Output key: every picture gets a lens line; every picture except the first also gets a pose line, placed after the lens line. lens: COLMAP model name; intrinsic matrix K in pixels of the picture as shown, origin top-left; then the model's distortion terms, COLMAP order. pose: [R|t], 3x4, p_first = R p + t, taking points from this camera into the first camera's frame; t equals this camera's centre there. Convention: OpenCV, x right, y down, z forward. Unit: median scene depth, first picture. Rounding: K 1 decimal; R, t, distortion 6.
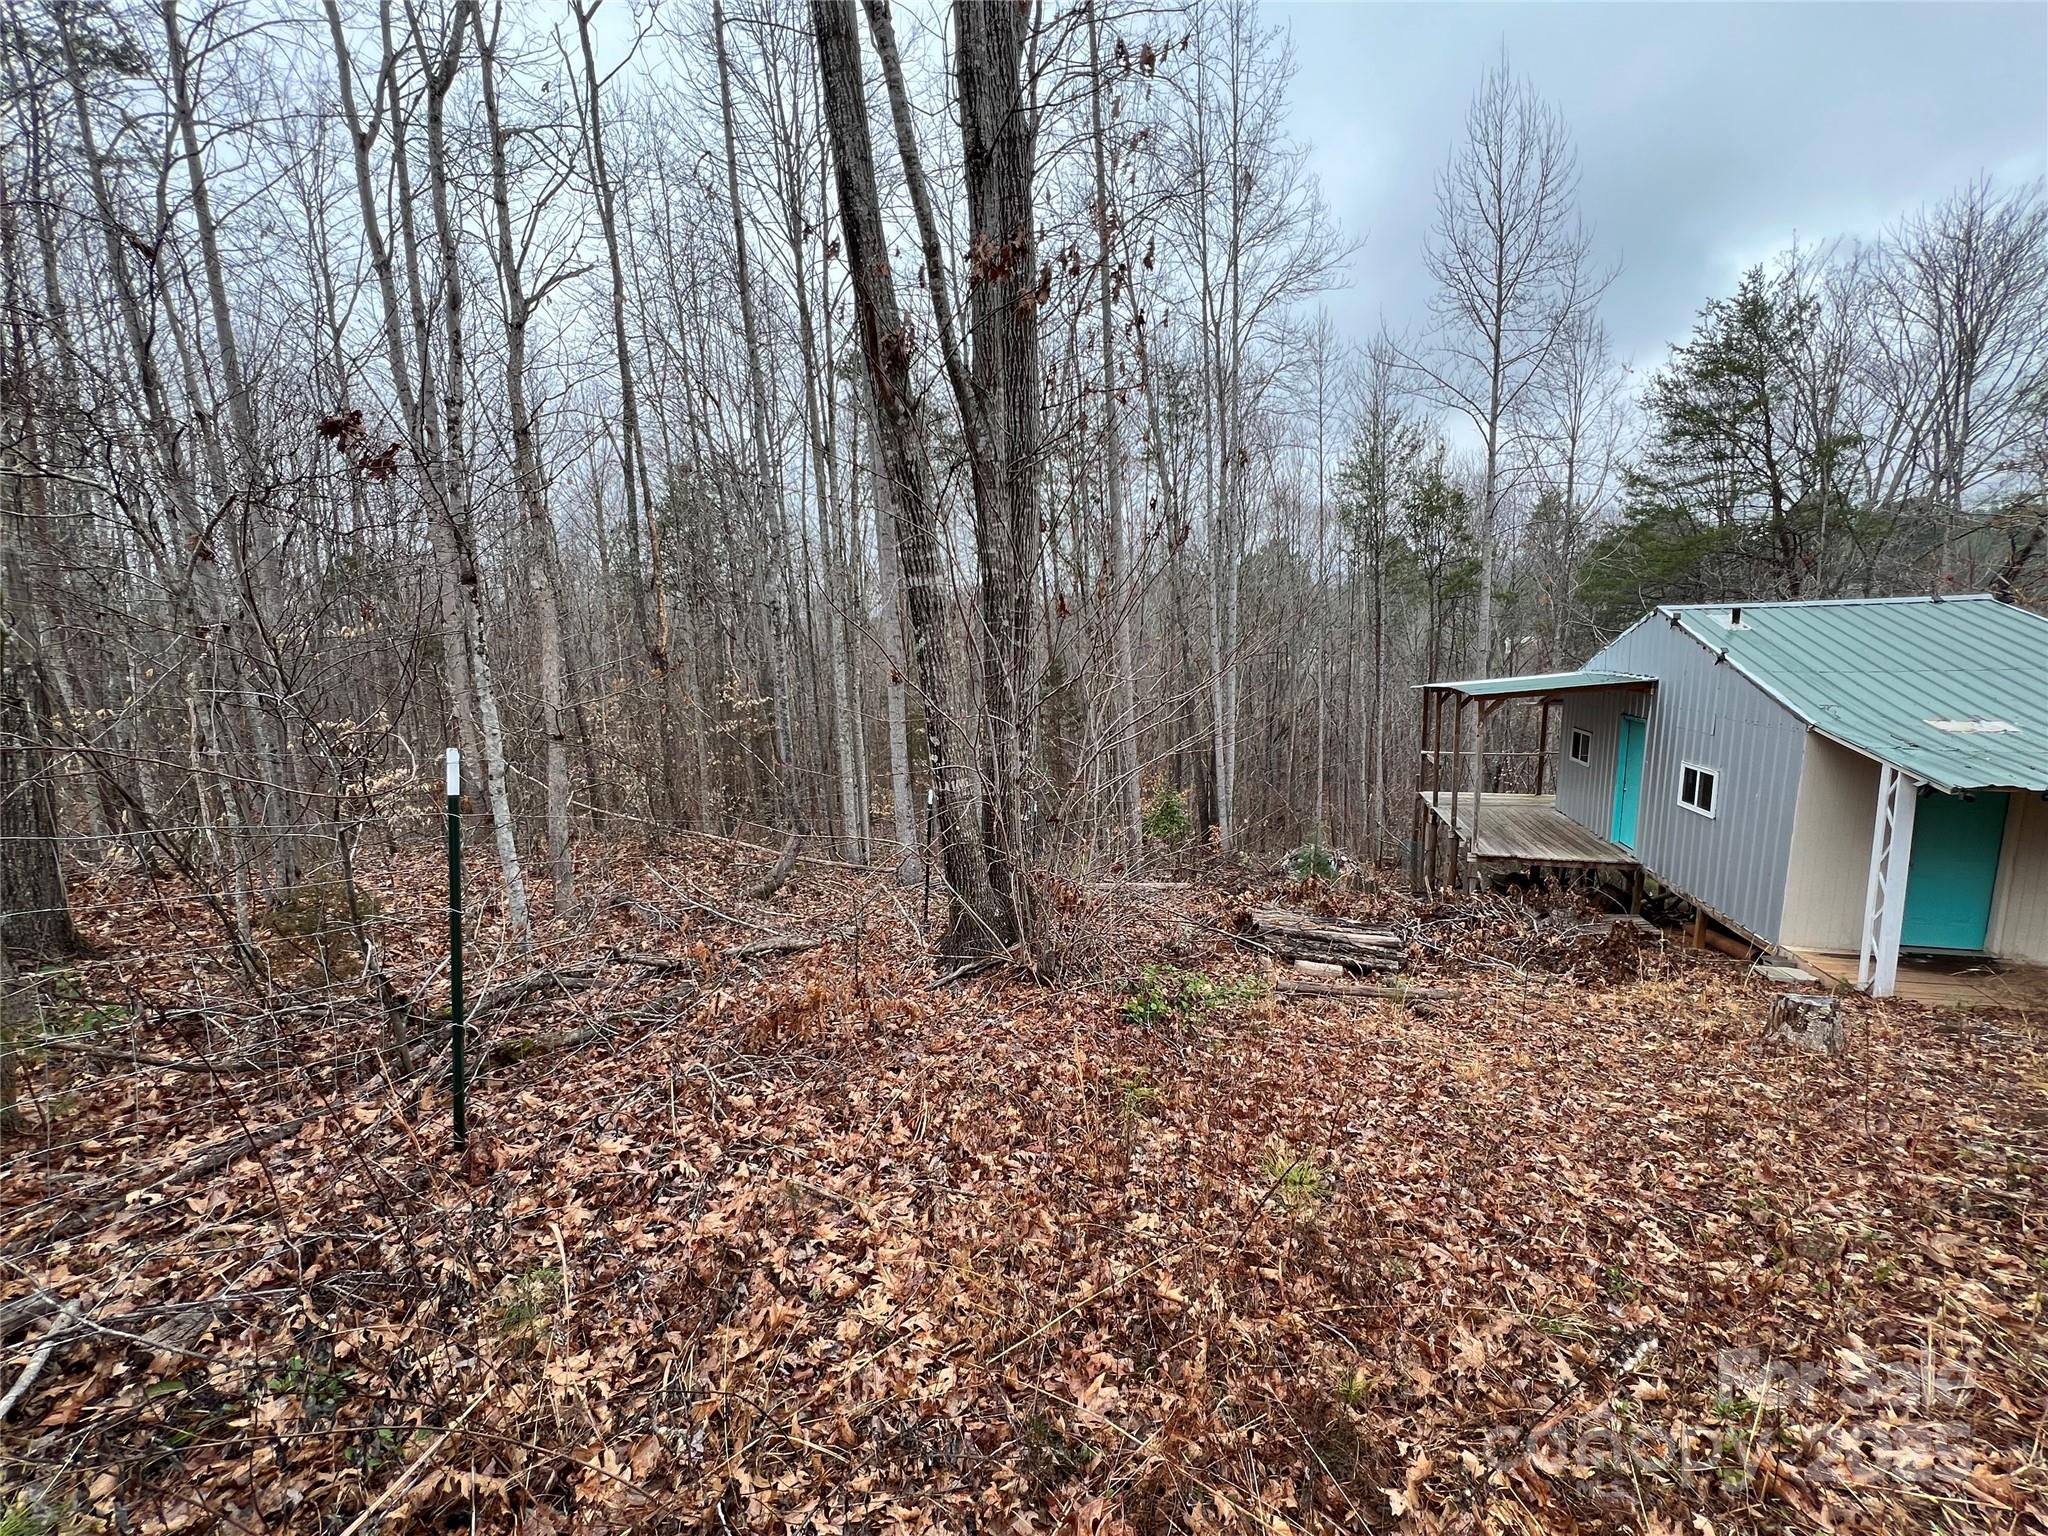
lens RADIAL K [[829.1, 0, 1018.5], [0, 829.1, 764.1], [0, 0, 1]] dist [-0.000272, 0.000679]
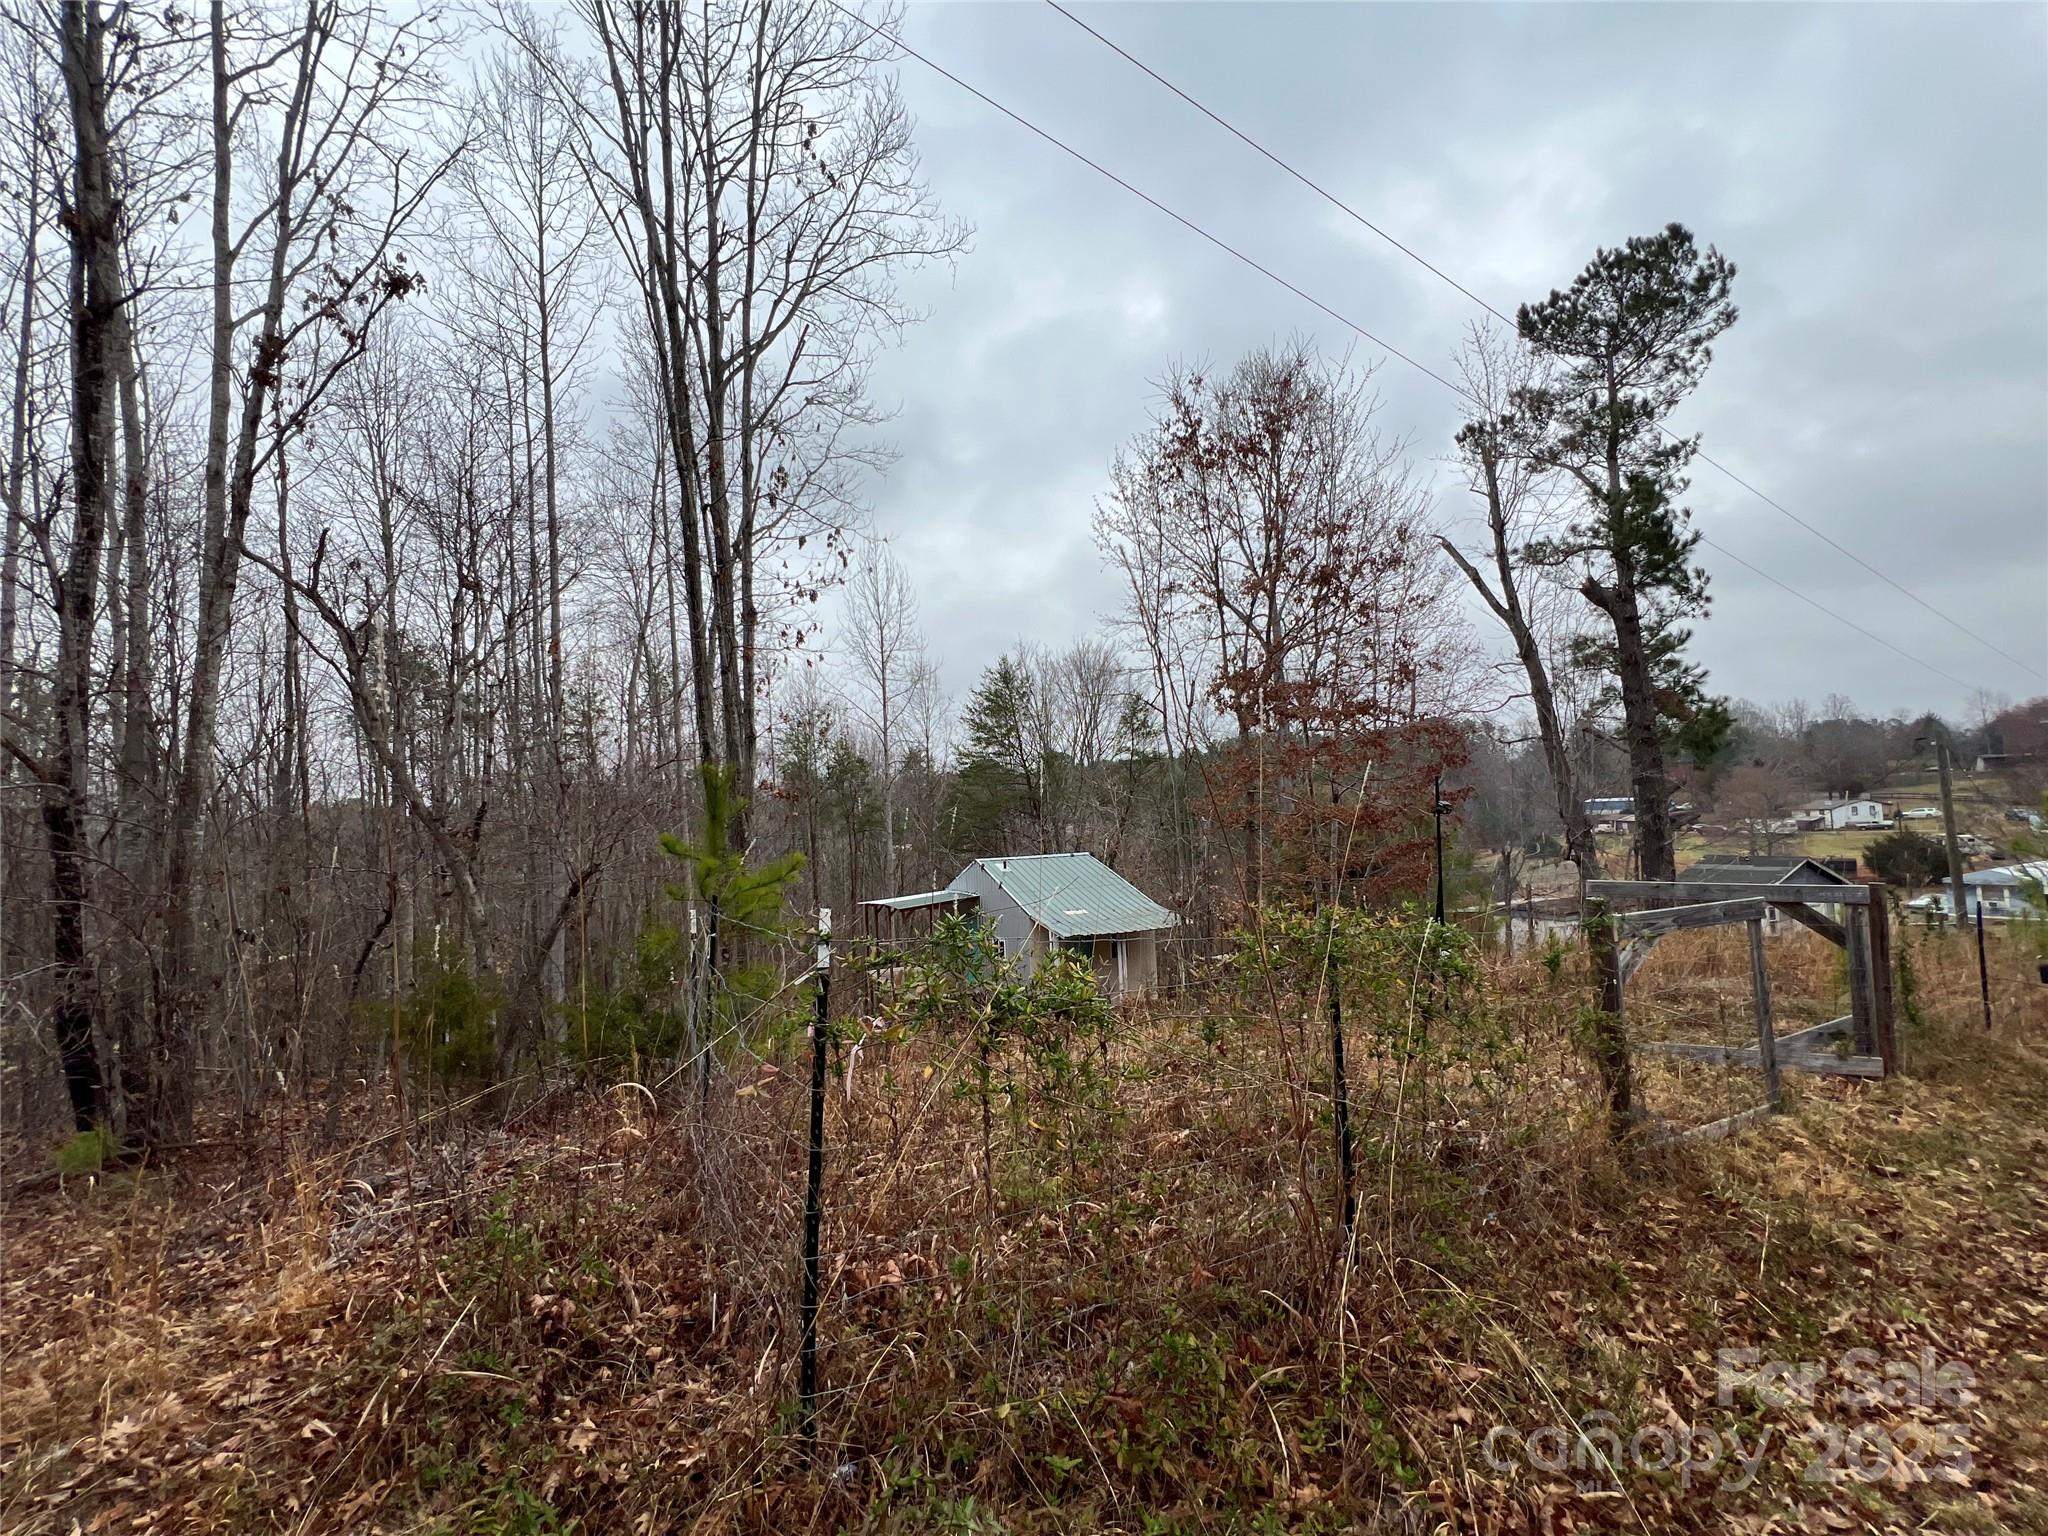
lens RADIAL K [[818.3, 0, 1023.1], [0, 818.3, 773.3], [0, 0, 1]] dist [0.002356, 0.001503]
pose [[0.770279, 0.037118, 0.636626, -0.447963], [0.114176, 0.974146, -0.194944, 0.007838], [-0.627402, 0.222849, 0.746126, -0.652074]]
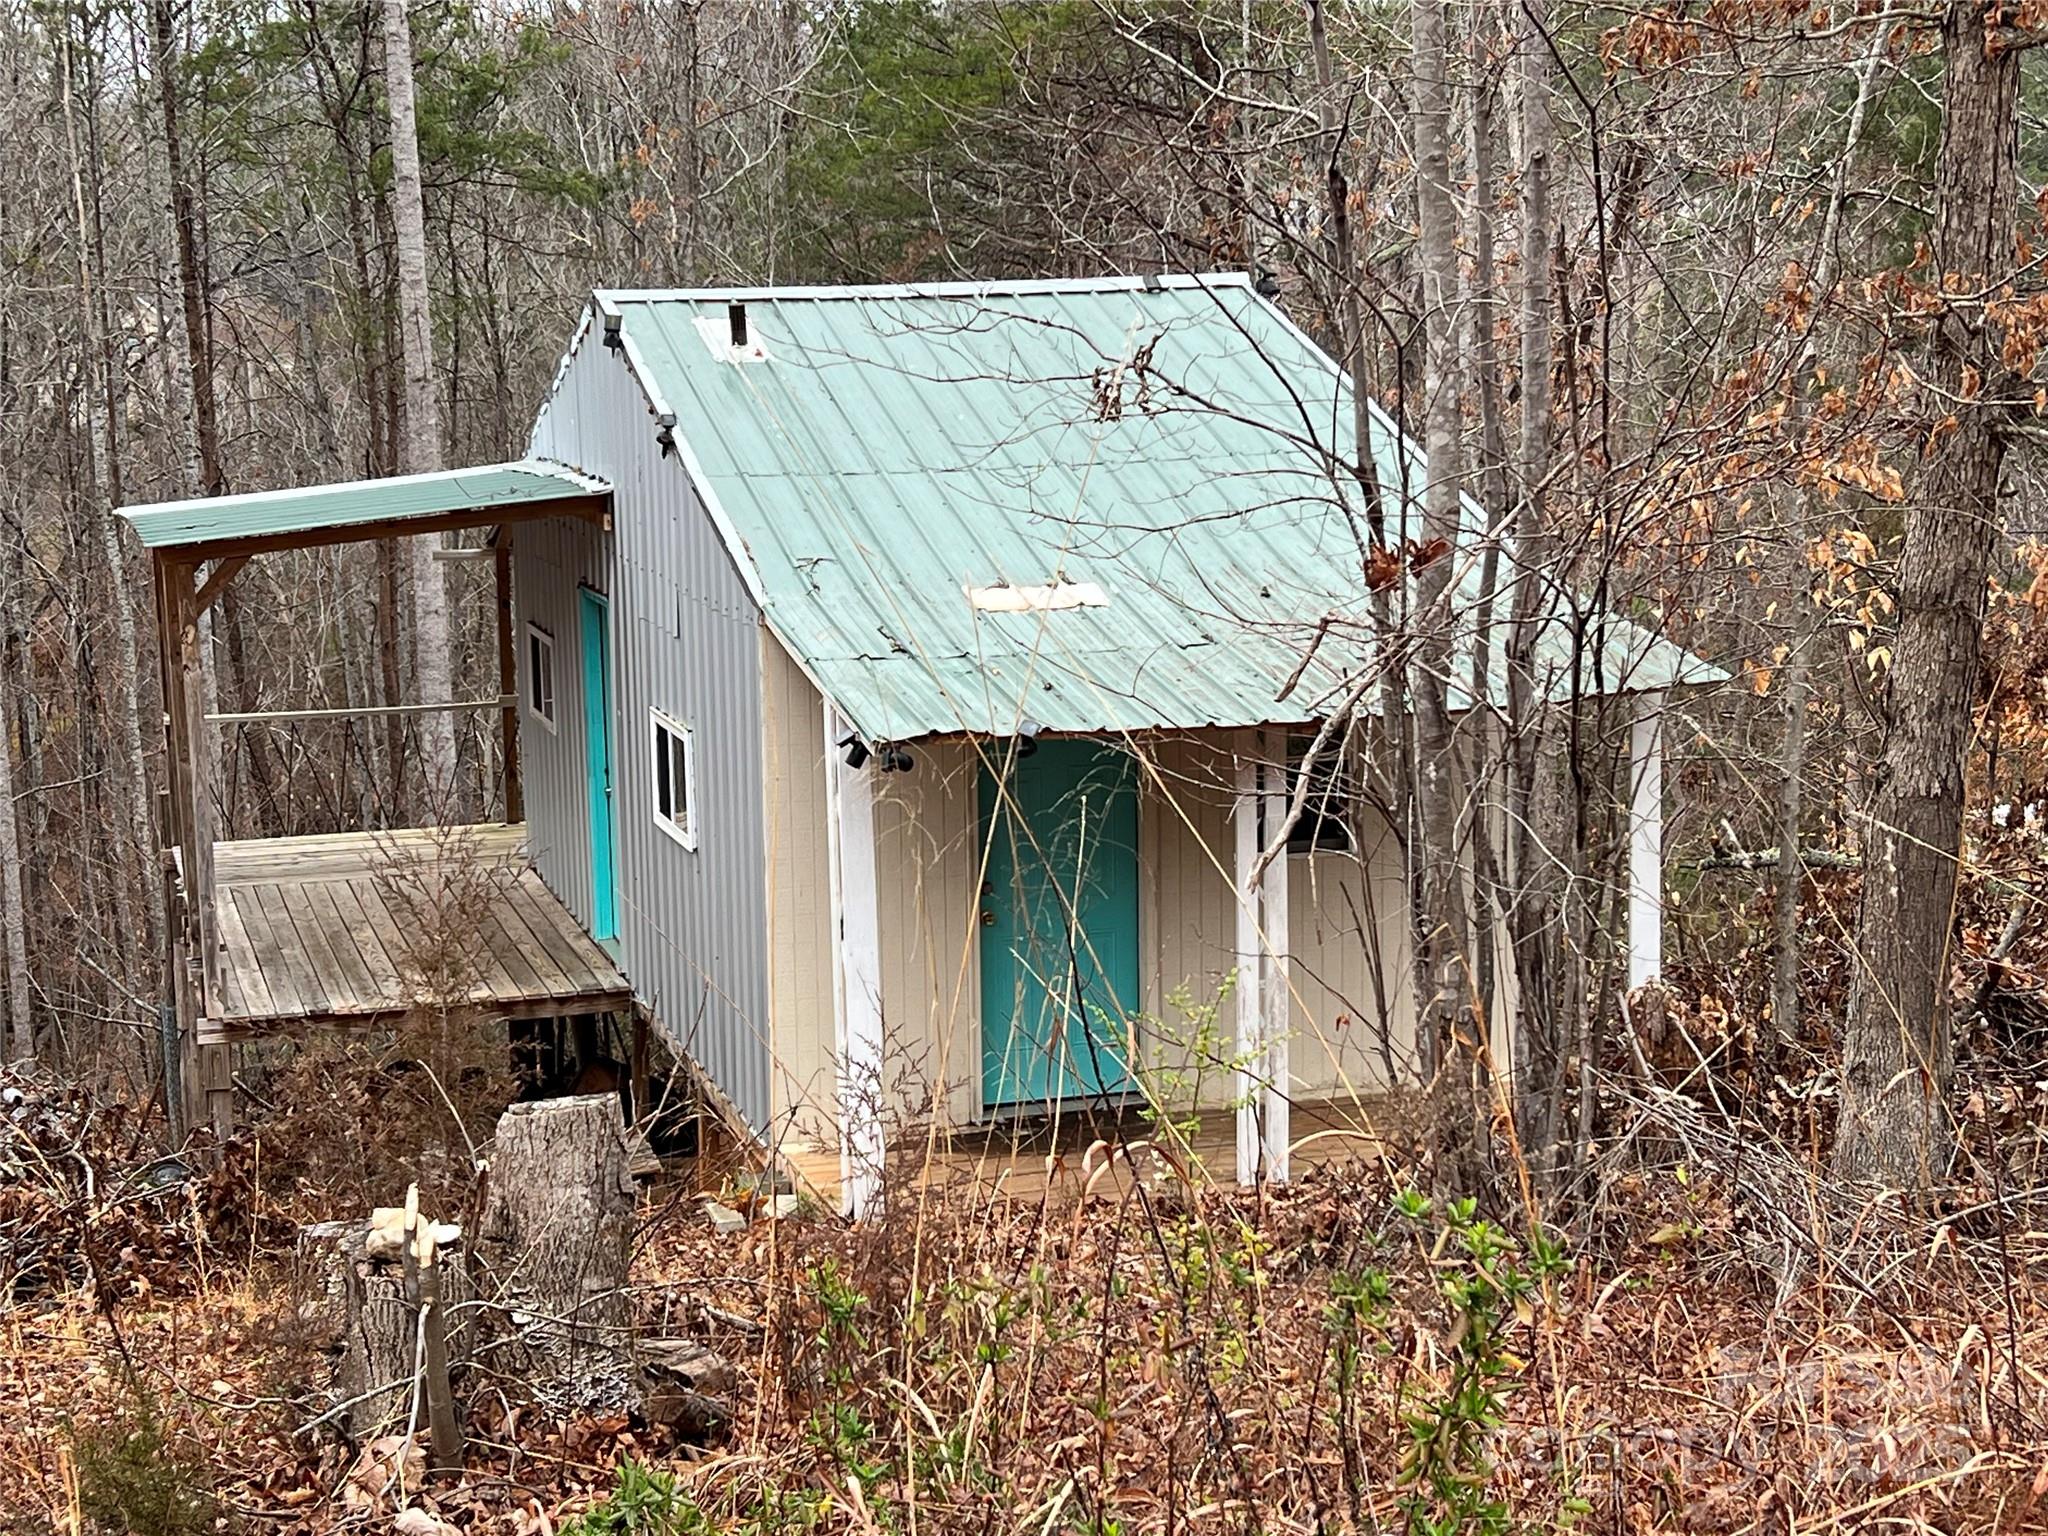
lens RADIAL K [[3267.2, 0, 1013.0], [0, 3267.2, 783.0], [0, 0, 1]] dist [0.139997, 0.000000]
pose [[0.837952, -0.079774, 0.539882, 0.128918], [0.079721, 0.996540, 0.023515, 0.009040], [-0.539889, 0.023335, 0.841412, -0.352552]]
